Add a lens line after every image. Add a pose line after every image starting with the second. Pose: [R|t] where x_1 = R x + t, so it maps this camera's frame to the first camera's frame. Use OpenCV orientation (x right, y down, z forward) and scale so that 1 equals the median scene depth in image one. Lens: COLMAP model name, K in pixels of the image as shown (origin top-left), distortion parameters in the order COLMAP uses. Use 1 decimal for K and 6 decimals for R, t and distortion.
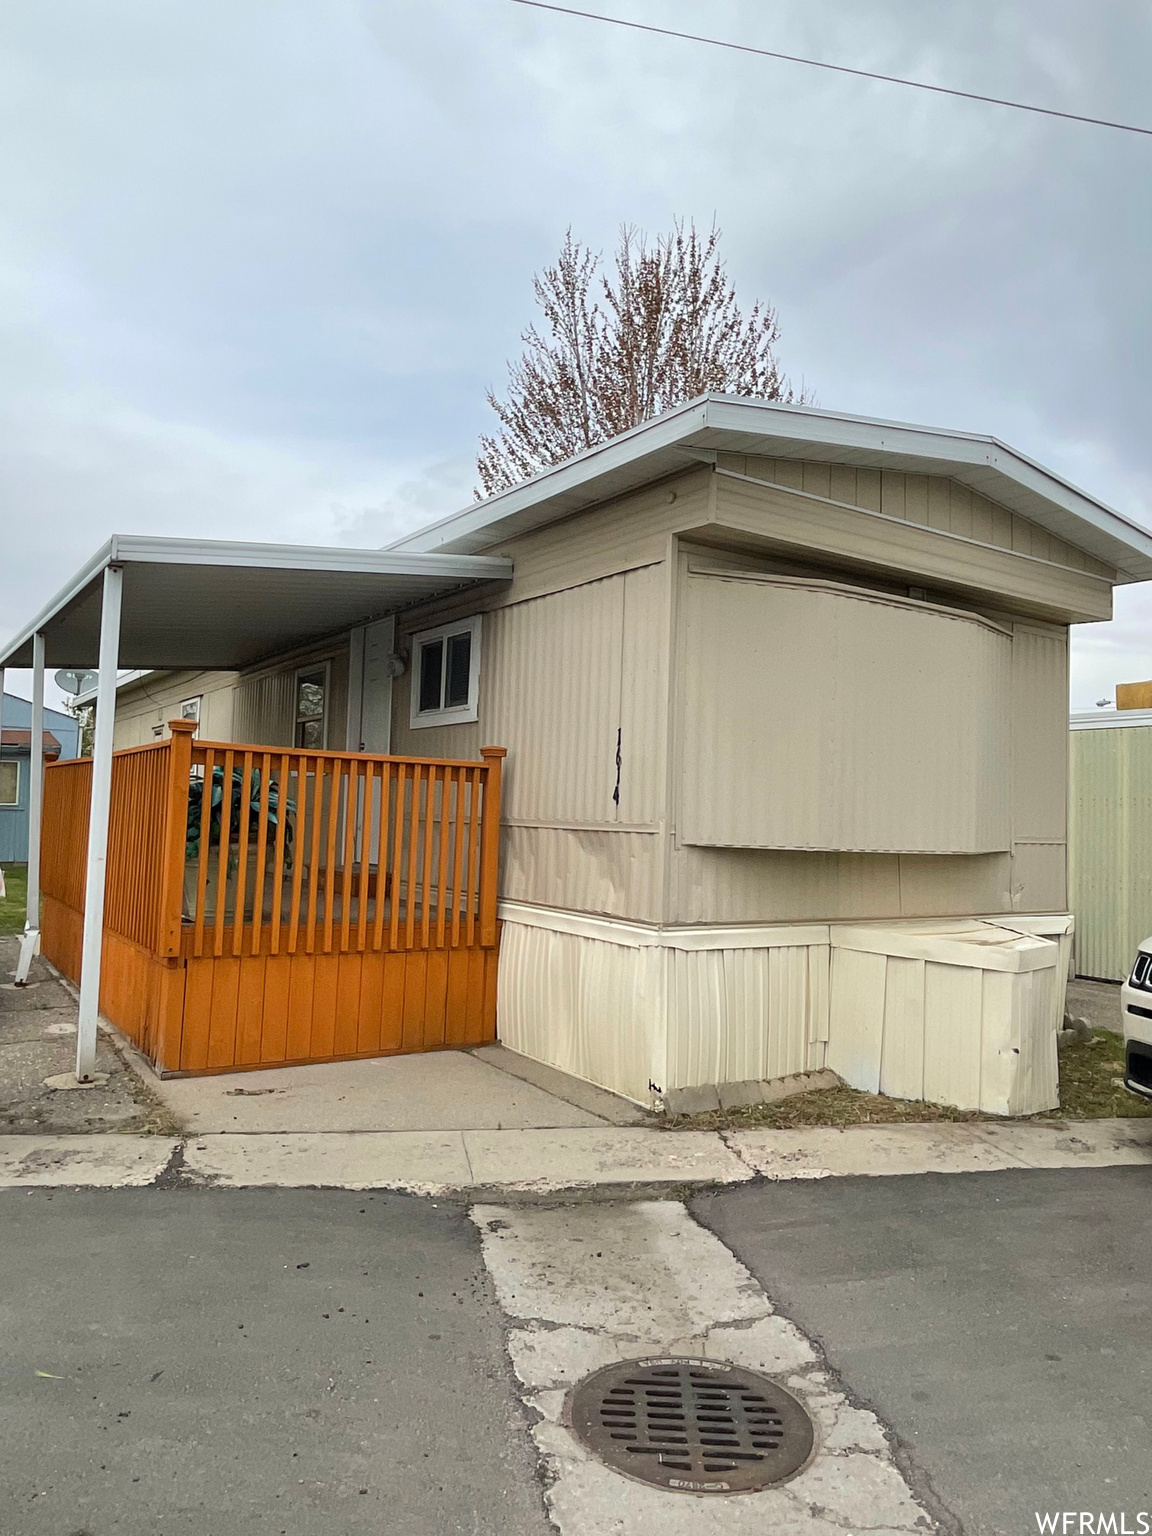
lens RADIAL K [[1051.0, 0, 574.6], [0, 1051.0, 758.7], [0, 0, 1]] dist [-0.017179, 0.007150]
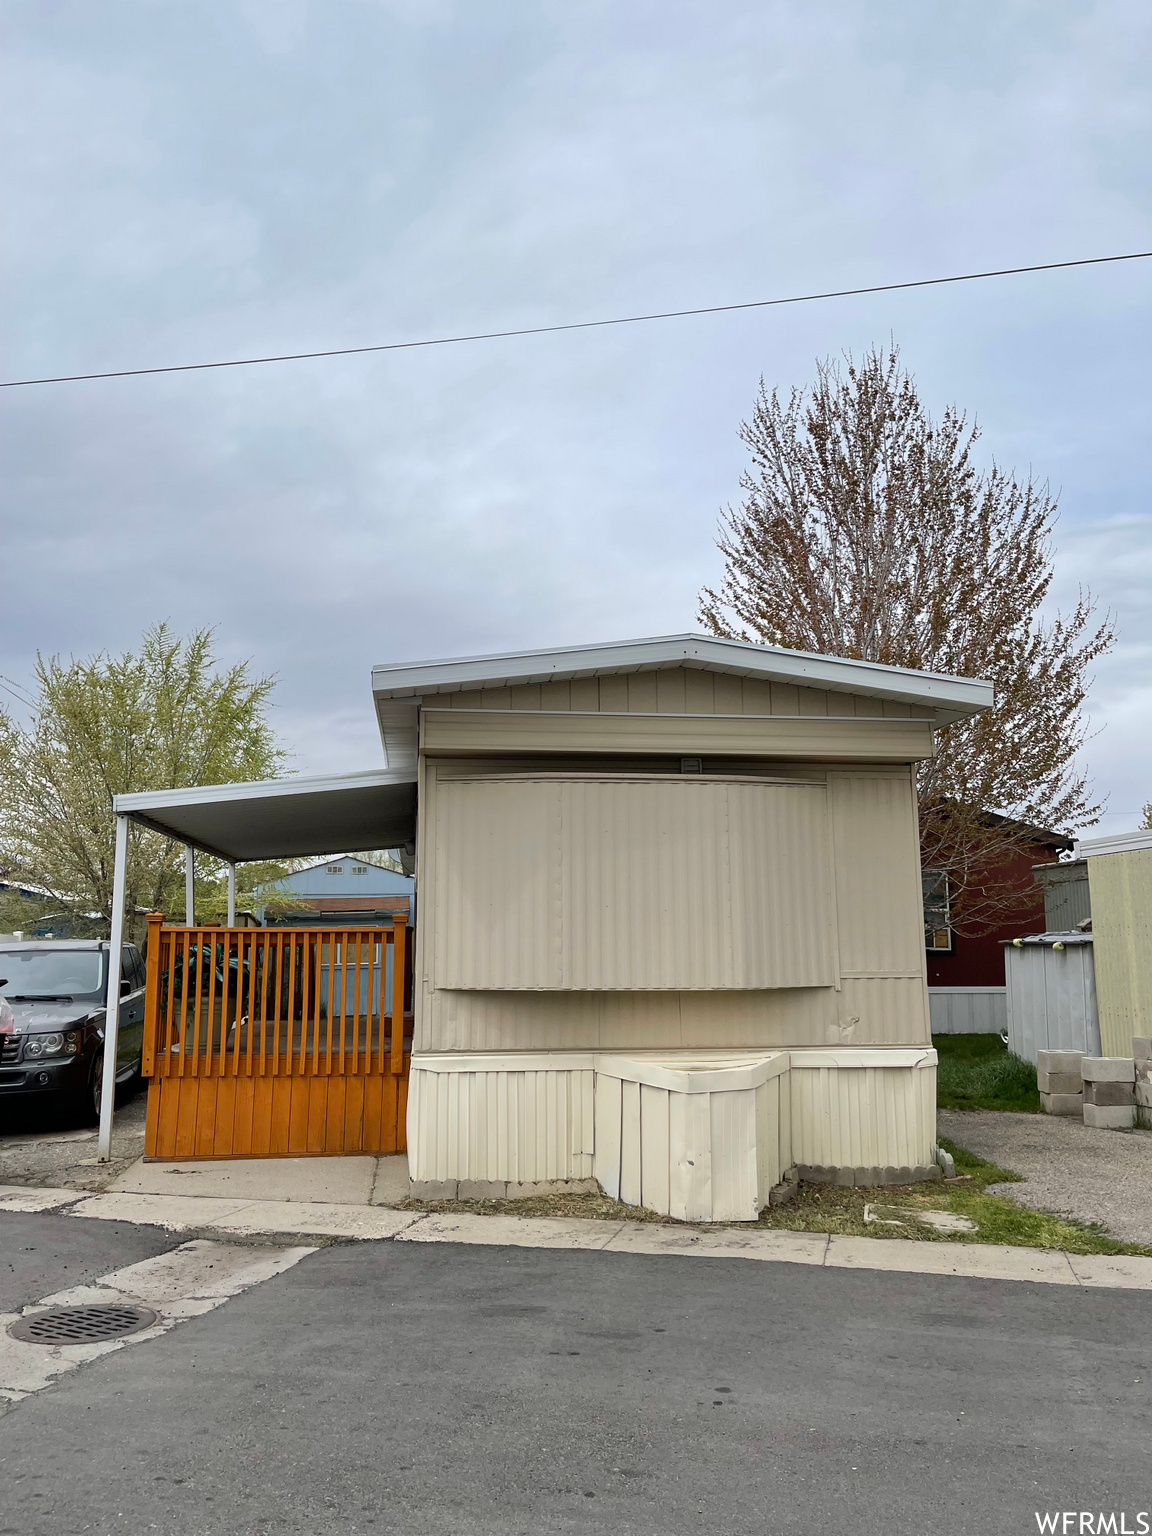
lens RADIAL K [[1168.8, 0, 581.4], [0, 1168.8, 775.0], [0, 0, 1]] dist [0.024664, -0.029250]
pose [[0.901415, -0.103123, -0.420496, 1.077944], [0.061100, 0.991800, -0.112250, -0.009676], [0.428623, 0.075491, 0.900324, -0.300219]]
